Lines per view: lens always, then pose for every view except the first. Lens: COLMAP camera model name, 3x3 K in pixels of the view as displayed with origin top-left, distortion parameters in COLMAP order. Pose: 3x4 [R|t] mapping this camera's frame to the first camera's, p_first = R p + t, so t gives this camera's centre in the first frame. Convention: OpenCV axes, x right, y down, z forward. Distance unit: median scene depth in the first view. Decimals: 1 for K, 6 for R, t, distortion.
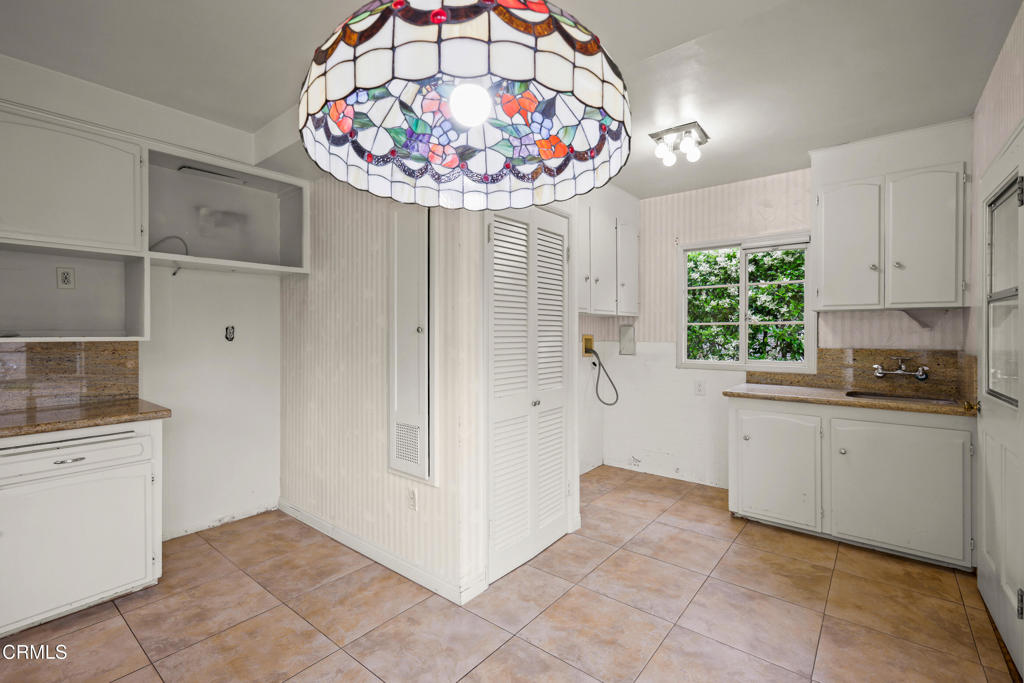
lens RADIAL K [[457.1, 0, 512.6], [0, 457.1, 332.0], [0, 0, 1]] dist [0.006426, 0.000376]
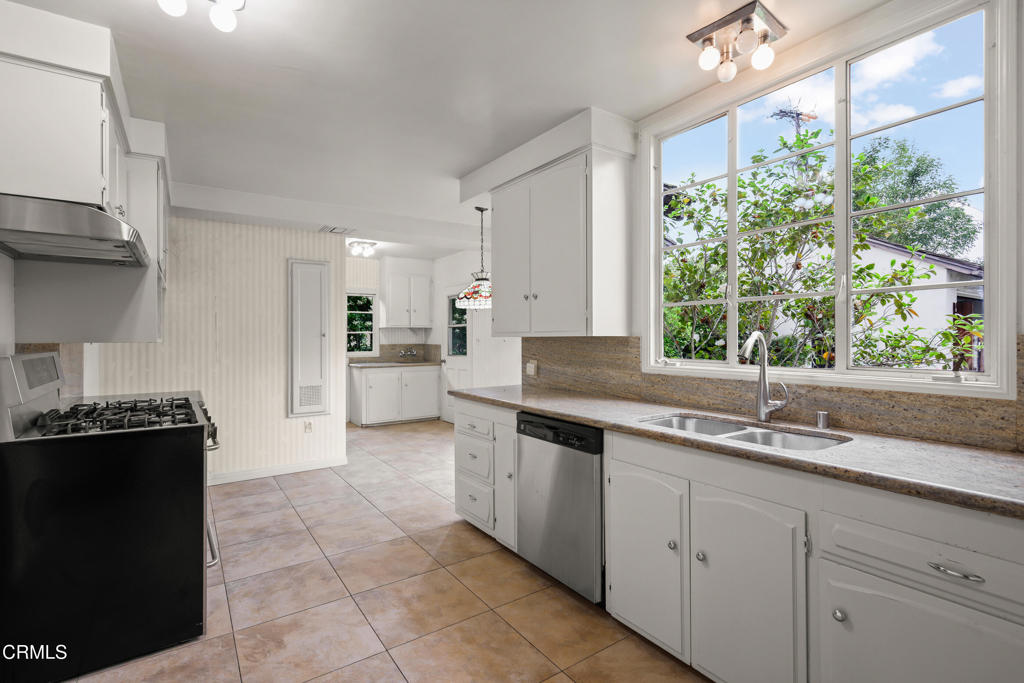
lens RADIAL K [[482.7, 0, 511.9], [0, 482.7, 339.8], [0, 0, 1]] dist [-0.000370, -0.000010]
pose [[0.286663, -0.003179, 0.958026, -1.743489], [0.010124, 0.999949, 0.000288, 0.021330], [-0.957978, 0.009617, 0.286680, -0.325568]]
